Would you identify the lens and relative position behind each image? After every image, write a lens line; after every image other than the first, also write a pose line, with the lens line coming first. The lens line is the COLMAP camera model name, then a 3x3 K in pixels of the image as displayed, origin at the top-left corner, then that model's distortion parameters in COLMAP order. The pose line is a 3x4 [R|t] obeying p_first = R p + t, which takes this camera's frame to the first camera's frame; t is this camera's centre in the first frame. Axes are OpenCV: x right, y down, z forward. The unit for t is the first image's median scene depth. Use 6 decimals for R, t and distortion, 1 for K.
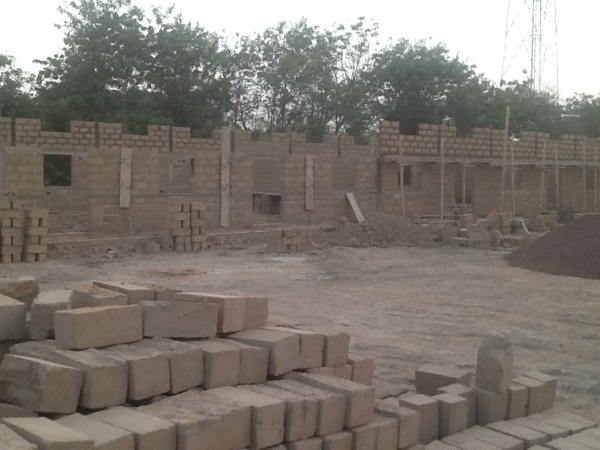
lens RADIAL K [[715.4, 0, 301.7], [0, 715.4, 223.8], [0, 0, 1]] dist [-0.046996, 0.000000]
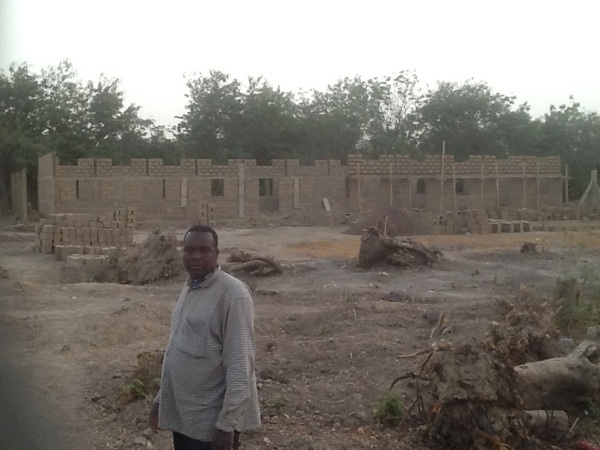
lens RADIAL K [[715.4, 0, 298.7], [0, 715.4, 224.2], [0, 0, 1]] dist [-0.046996, 0.000000]
pose [[0.960476, -0.006260, -0.278293, 0.326807], [0.001077, 0.999823, -0.018774, 0.033264], [0.278362, 0.017732, 0.960313, -0.430146]]
